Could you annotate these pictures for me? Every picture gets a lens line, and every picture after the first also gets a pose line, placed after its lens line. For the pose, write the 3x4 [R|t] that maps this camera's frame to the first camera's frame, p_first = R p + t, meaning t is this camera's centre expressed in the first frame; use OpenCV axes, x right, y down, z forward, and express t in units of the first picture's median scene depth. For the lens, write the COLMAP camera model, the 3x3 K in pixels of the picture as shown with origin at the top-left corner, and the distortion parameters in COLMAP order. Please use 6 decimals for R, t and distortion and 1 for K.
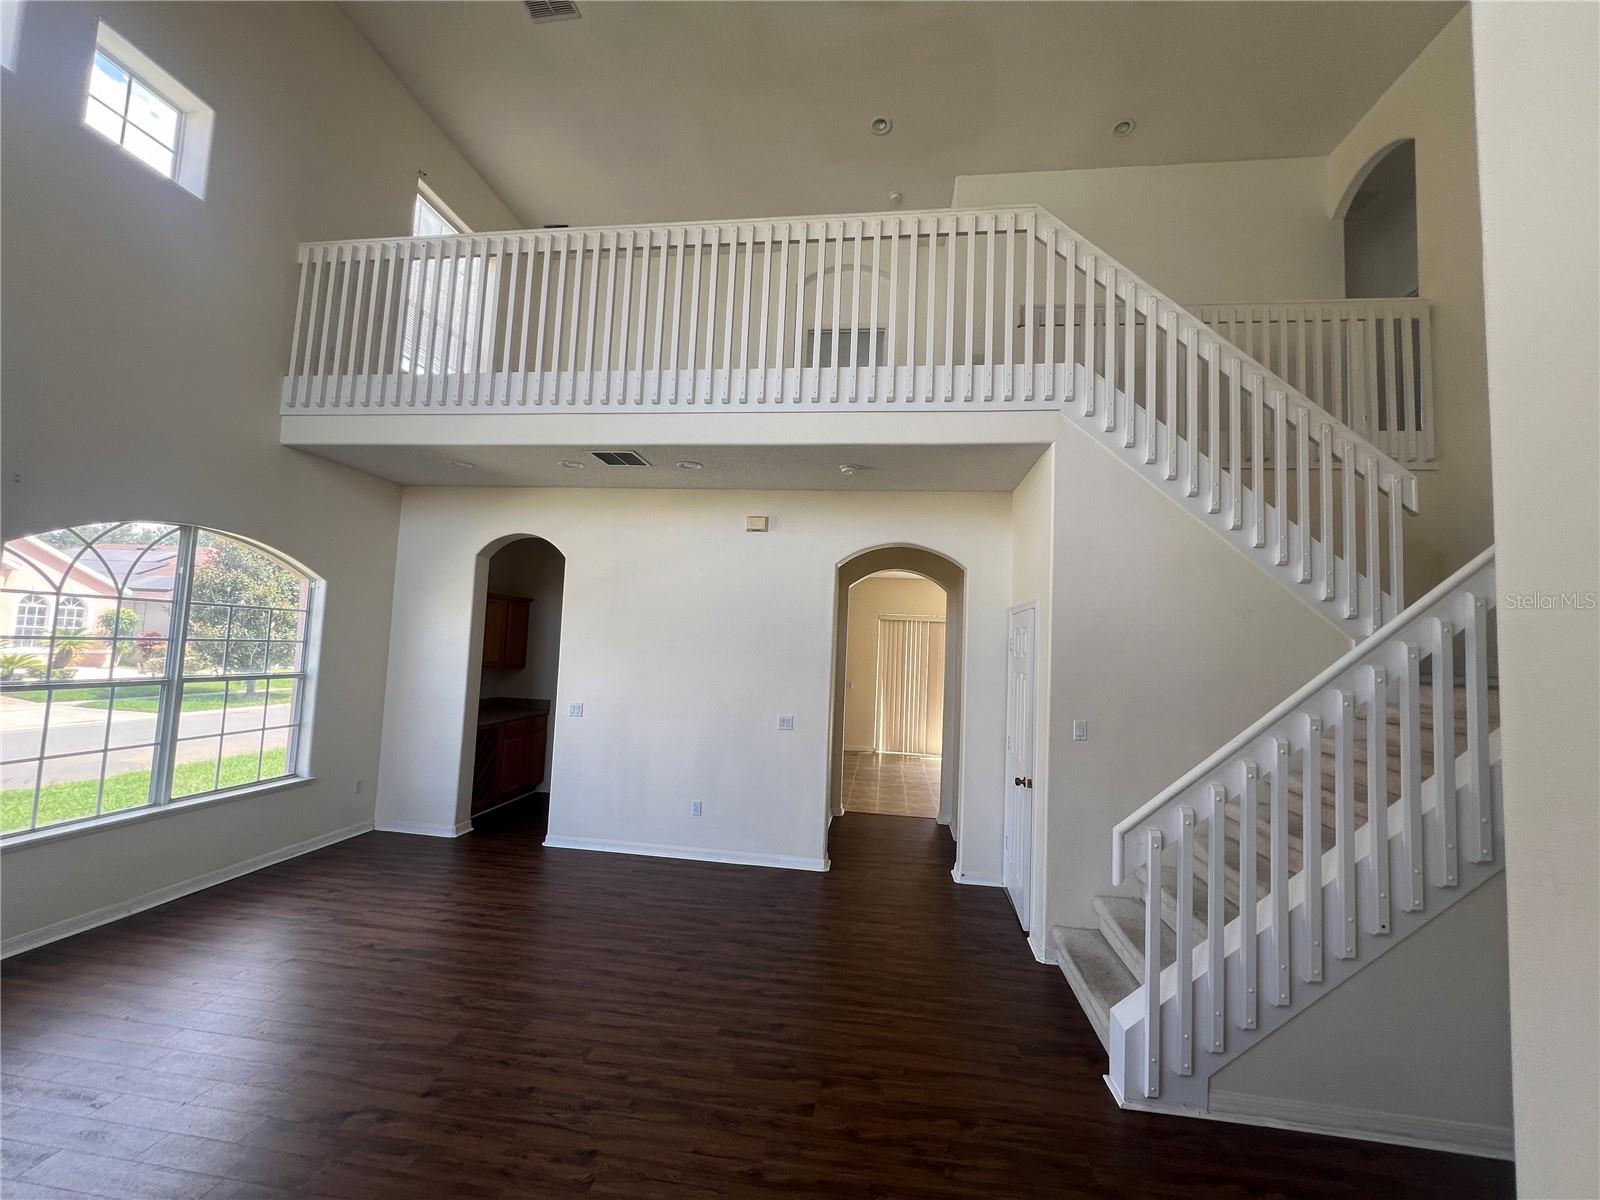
lens RADIAL K [[637.5, 0, 797.9], [0, 637.5, 600.0], [0, 0, 1]] dist [-0.004760, 0.001953]
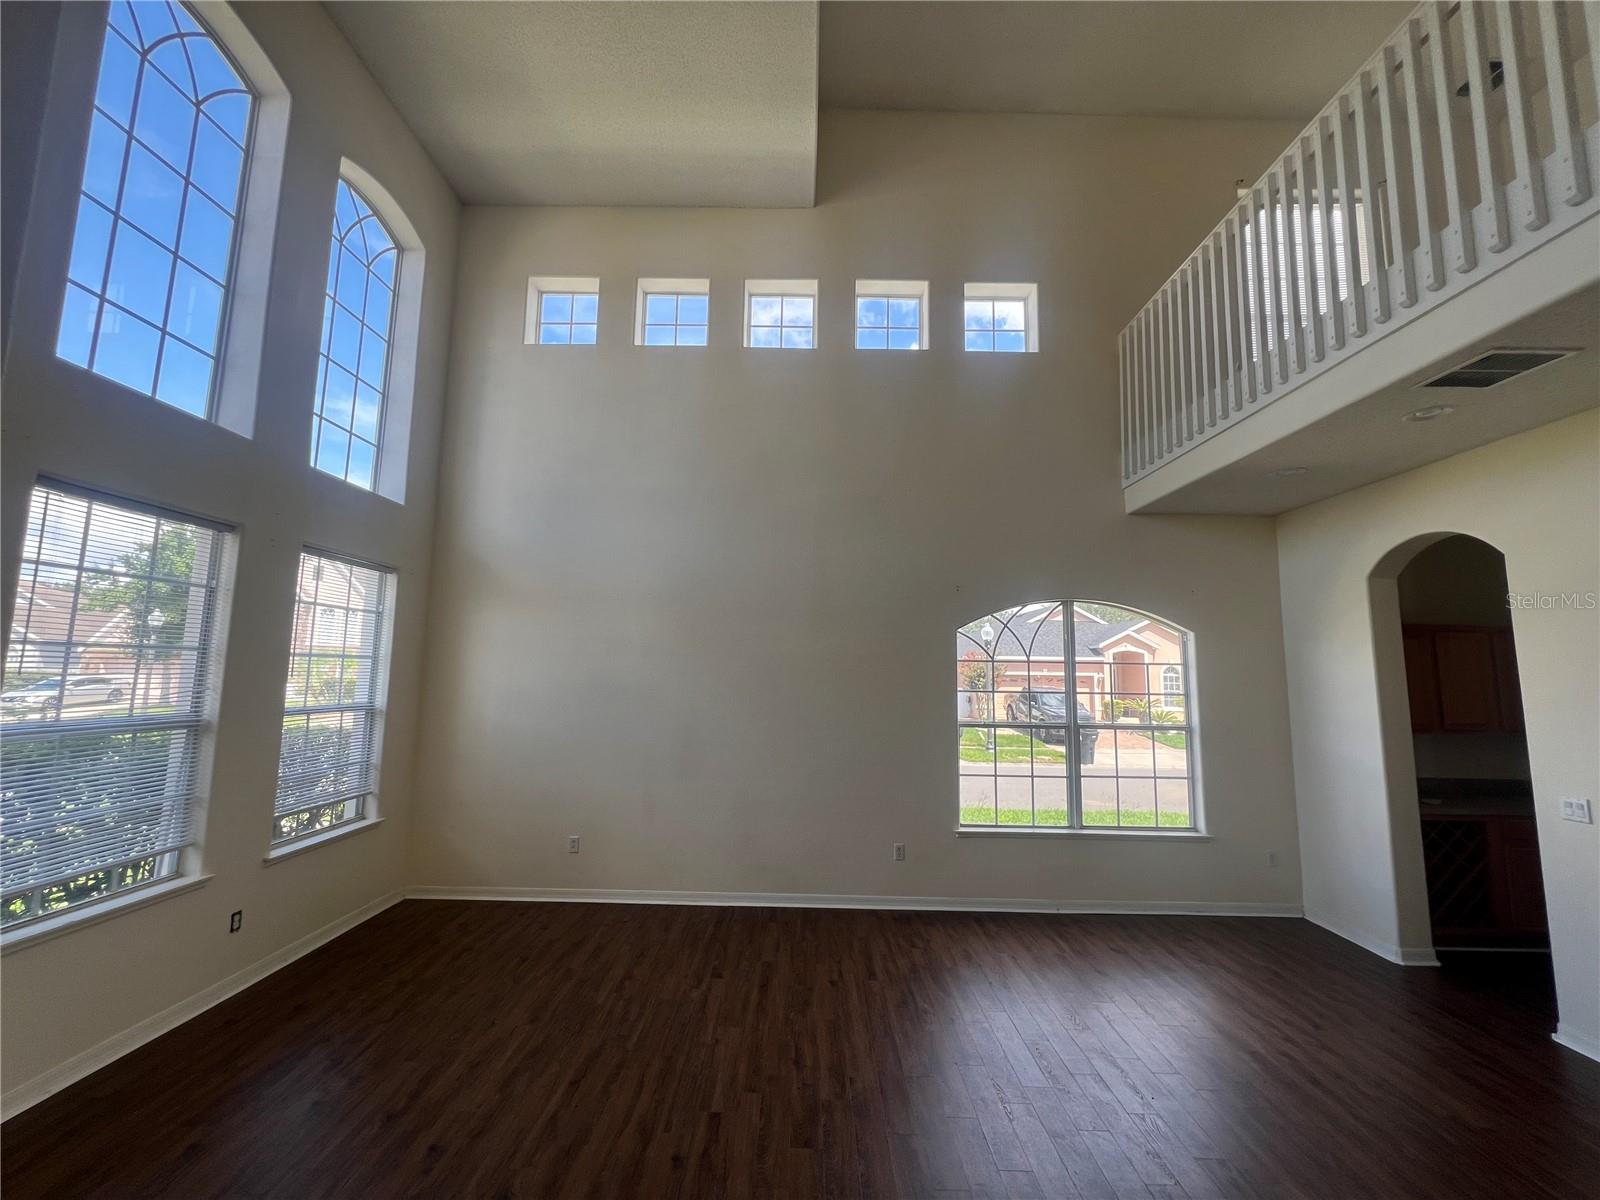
lens RADIAL K [[637.5, 0, 798.0], [0, 637.5, 603.5], [0, 0, 1]] dist [-0.004760, 0.001953]
pose [[0.125385, -0.151884, -0.980413, 0.166158], [0.062095, 0.987476, -0.145037, 0.031238], [0.990163, -0.042694, 0.133246, 0.266902]]
